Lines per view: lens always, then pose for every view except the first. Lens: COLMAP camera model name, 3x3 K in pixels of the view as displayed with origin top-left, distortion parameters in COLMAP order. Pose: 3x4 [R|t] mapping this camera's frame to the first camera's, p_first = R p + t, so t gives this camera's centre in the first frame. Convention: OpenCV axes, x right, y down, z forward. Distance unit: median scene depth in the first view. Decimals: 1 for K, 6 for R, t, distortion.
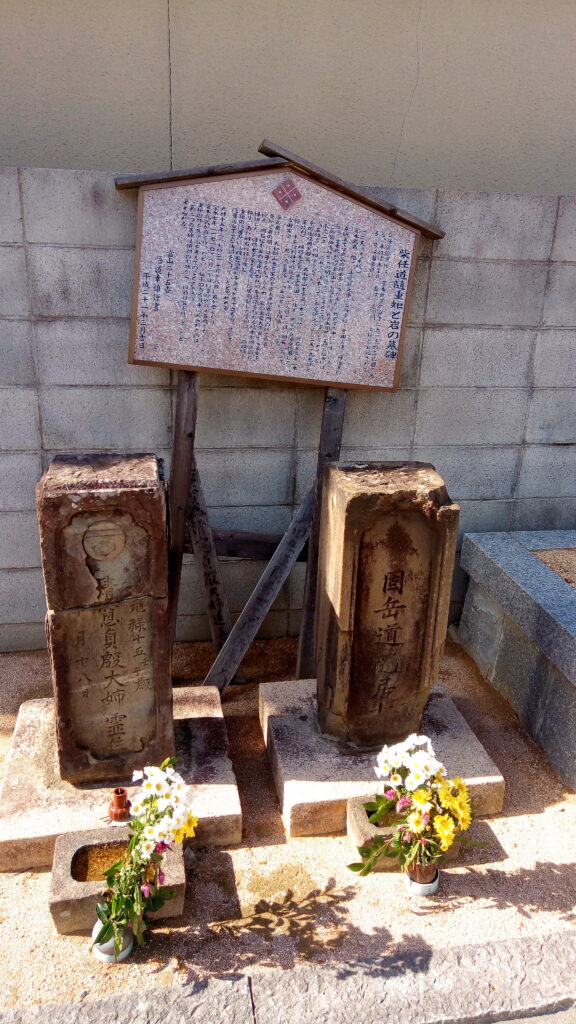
lens RADIAL K [[762.6, 0, 293.4], [0, 762.6, 506.8], [0, 0, 1]] dist [0.049040, -0.013904]
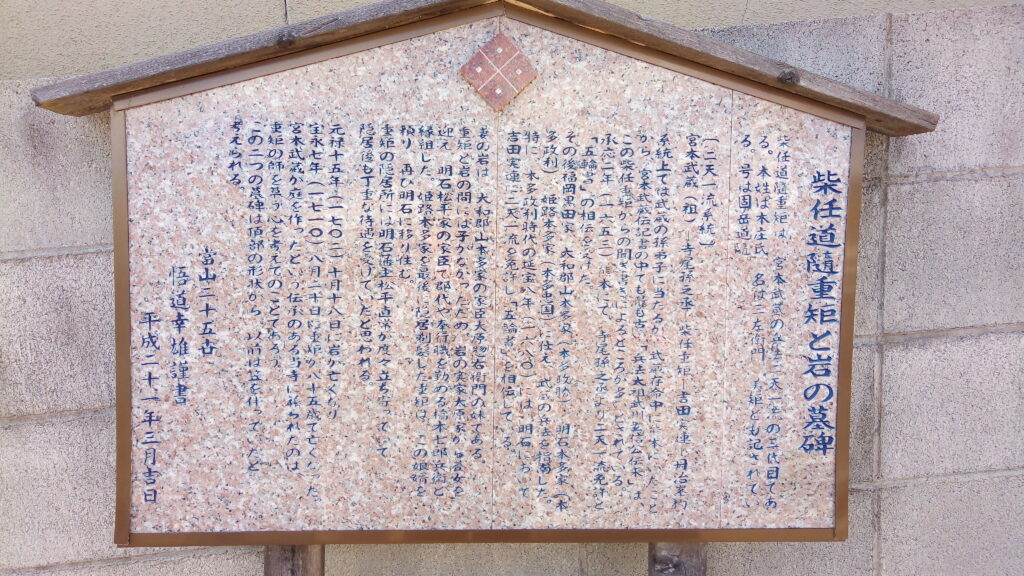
lens RADIAL K [[762.6, 0, 510.2], [0, 762.6, 294.9], [0, 0, 1]] dist [0.049040, -0.013904]
pose [[0.987604, -0.090665, -0.128132, 0.035330], [0.073207, 0.988146, -0.134939, -0.240598], [0.138847, 0.123887, 0.982534, 0.626300]]
